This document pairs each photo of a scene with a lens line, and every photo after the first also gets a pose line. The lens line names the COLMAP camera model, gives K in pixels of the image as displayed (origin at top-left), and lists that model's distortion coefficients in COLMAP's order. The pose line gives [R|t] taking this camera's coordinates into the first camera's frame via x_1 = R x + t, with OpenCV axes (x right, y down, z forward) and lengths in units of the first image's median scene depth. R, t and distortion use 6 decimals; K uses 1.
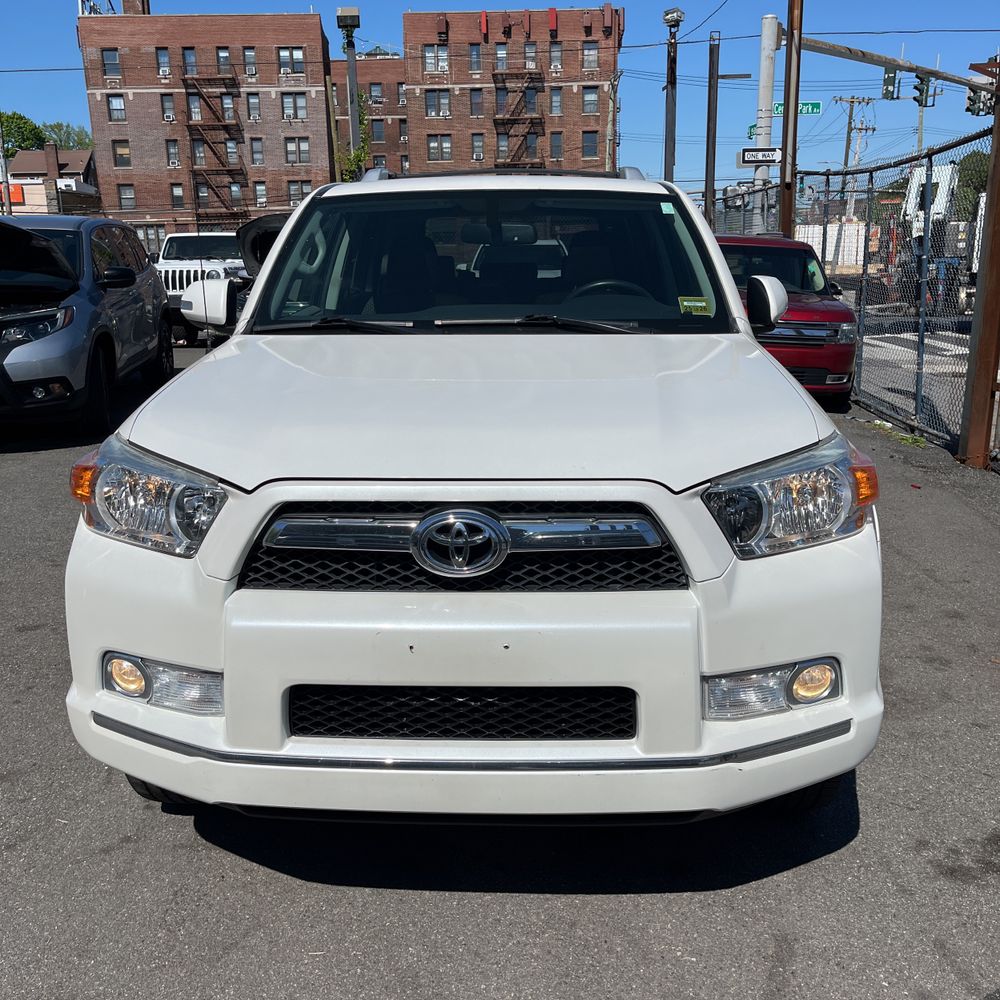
lens RADIAL K [[1015.9, 0, 504.4], [0, 1015.9, 497.1], [0, 0, 1]] dist [0.023706, 0.000000]
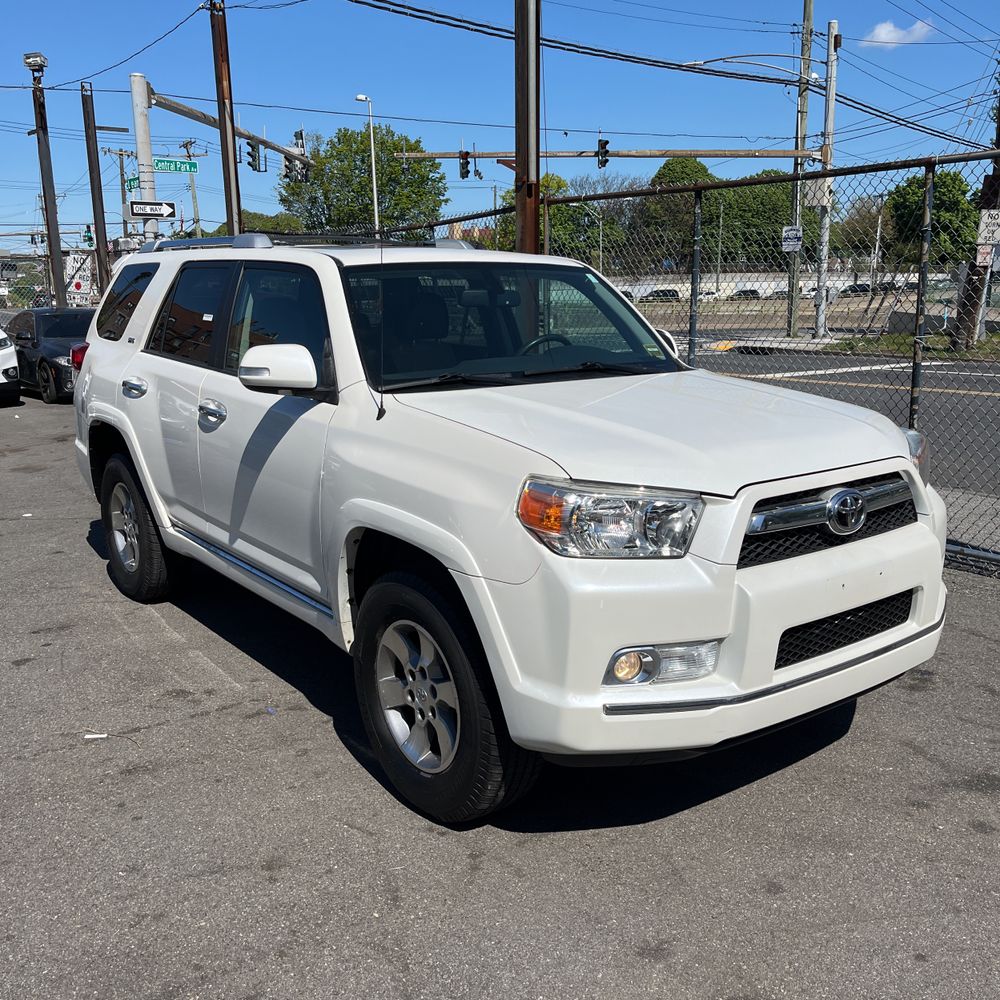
lens RADIAL K [[1015.9, 0, 494.6], [0, 1015.9, 499.5], [0, 0, 1]] dist [0.023706, 0.000000]
pose [[0.774851, -0.130846, 0.618454, -0.149781], [0.156855, 0.987544, 0.012413, -0.007709], [-0.612375, 0.087389, 0.785723, 0.015446]]
